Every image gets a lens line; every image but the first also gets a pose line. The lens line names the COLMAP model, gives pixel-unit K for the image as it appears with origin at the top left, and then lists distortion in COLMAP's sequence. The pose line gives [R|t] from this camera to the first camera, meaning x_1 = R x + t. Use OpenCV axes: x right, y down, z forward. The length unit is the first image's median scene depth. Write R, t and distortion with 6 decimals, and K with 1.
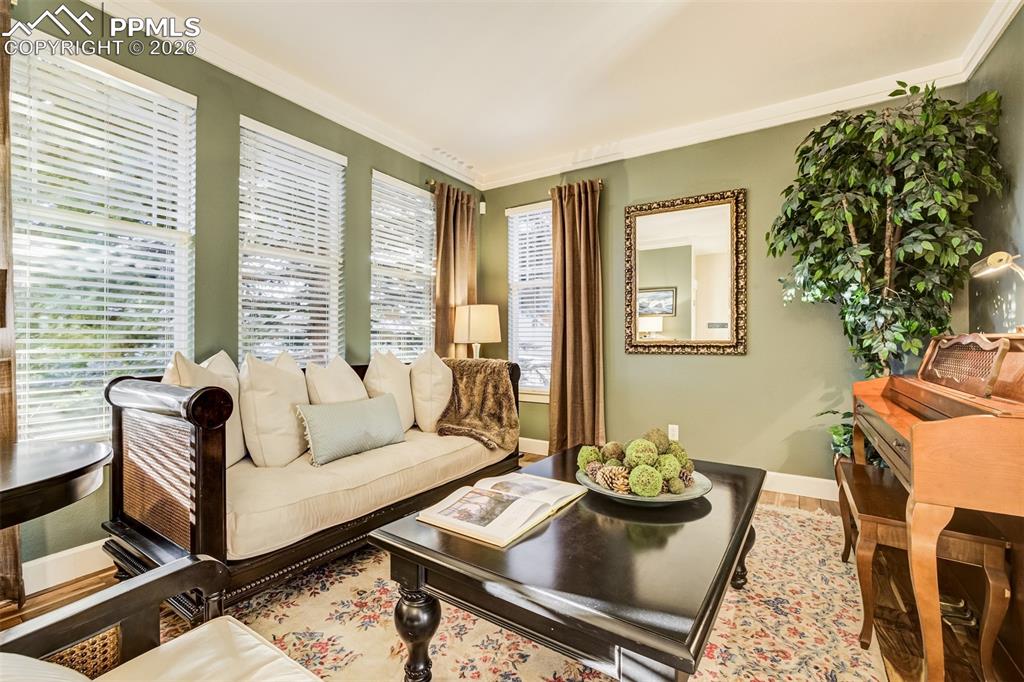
lens RADIAL K [[435.5, 0, 512.8], [0, 435.5, 339.7], [0, 0, 1]] dist [-0.040823, 0.012094]
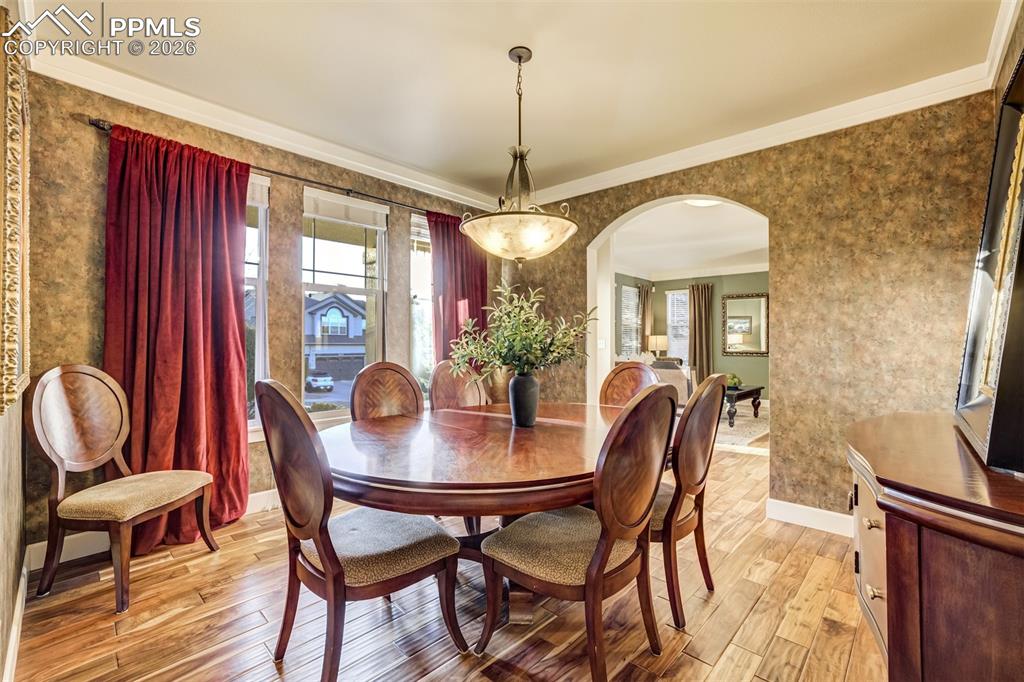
lens RADIAL K [[435.5, 0, 505.7], [0, 435.5, 342.0], [0, 0, 1]] dist [-0.040823, 0.012094]
pose [[0.980820, 0.004258, -0.194868, -0.425269], [-0.003164, 0.999977, 0.005926, -0.049962], [0.194889, -0.005195, 0.980812, -1.497345]]
